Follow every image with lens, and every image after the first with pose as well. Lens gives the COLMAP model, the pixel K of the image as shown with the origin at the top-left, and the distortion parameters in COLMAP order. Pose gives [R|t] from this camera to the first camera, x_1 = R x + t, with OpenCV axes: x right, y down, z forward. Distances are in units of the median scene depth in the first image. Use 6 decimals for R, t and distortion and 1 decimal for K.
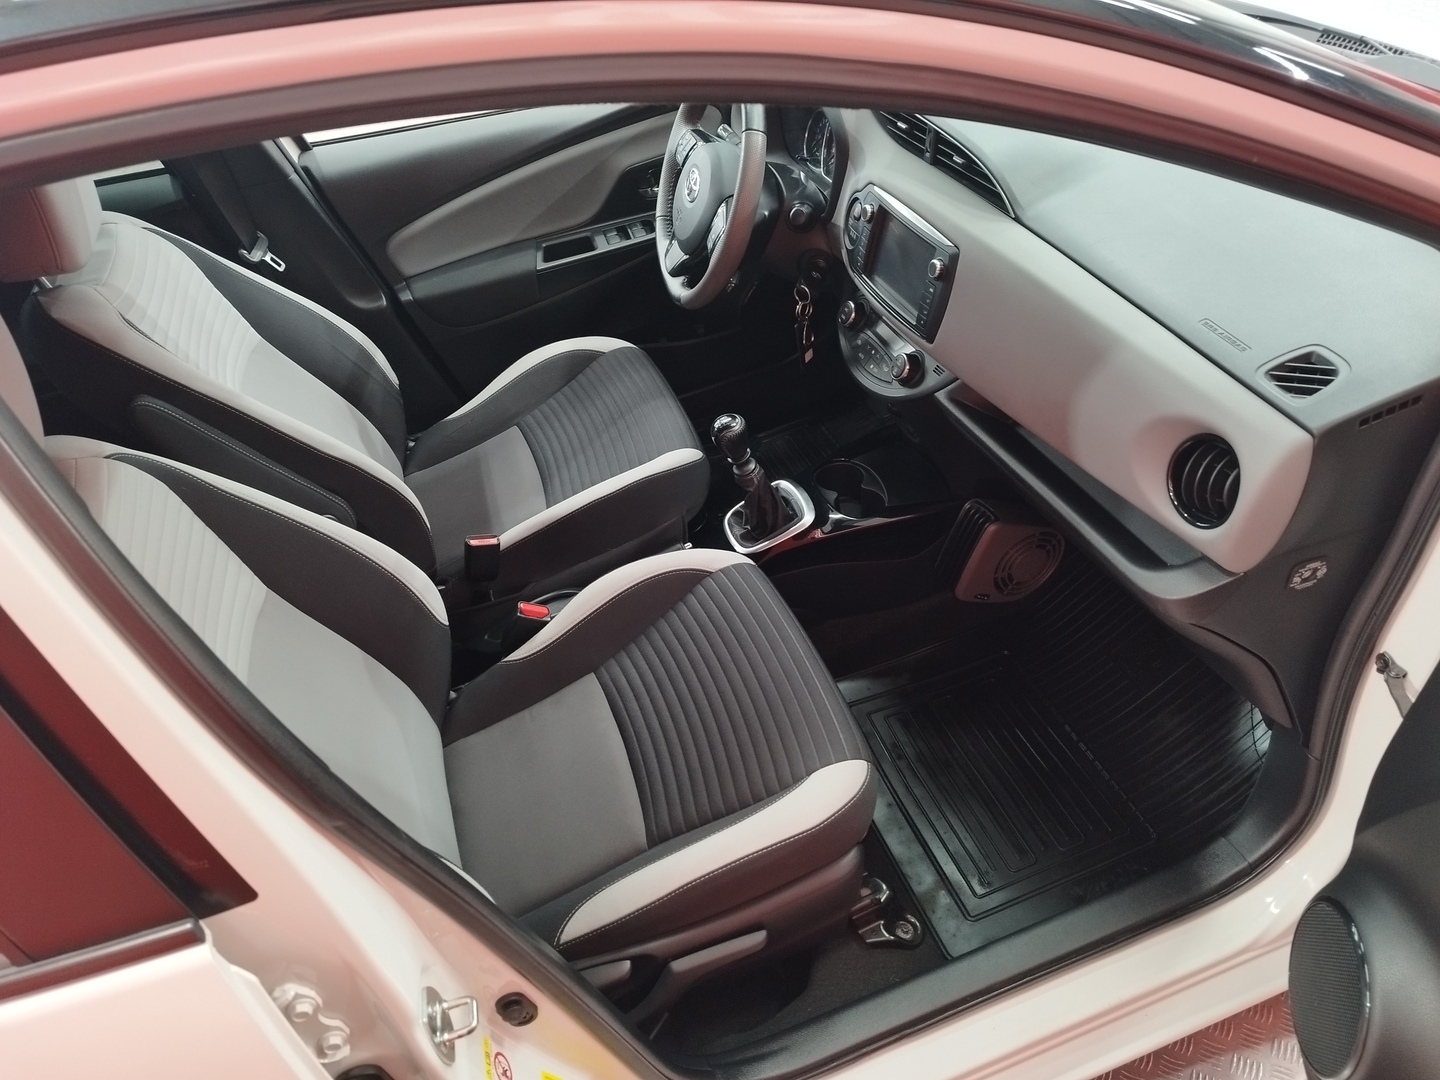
lens RADIAL K [[1041.4, 0, 720.0], [0, 1041.4, 540.0], [0, 0, 1]] dist [0.007823, -0.009569]
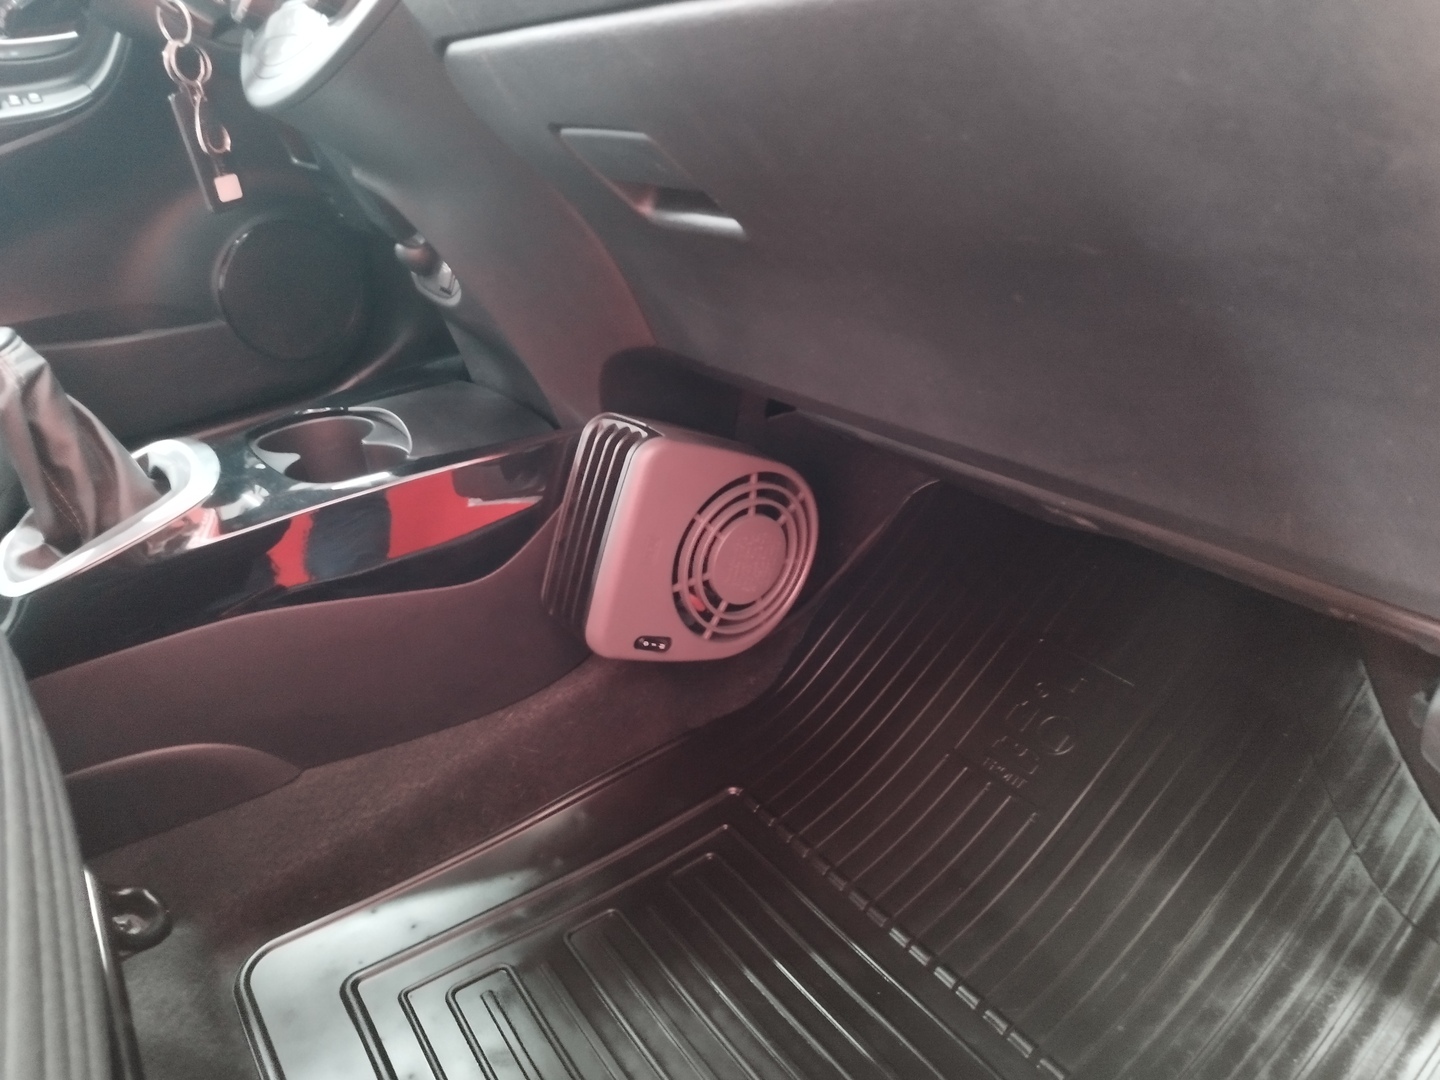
lens RADIAL K [[1050.1, 0, 720.0], [0, 1050.1, 540.0], [0, 0, 1]] dist [-0.003949, -0.002500]
pose [[0.969235, -0.079916, 0.232803, 0.184293], [0.139945, 0.956994, -0.254120, 0.126639], [-0.202483, 0.278882, 0.938736, 0.590508]]
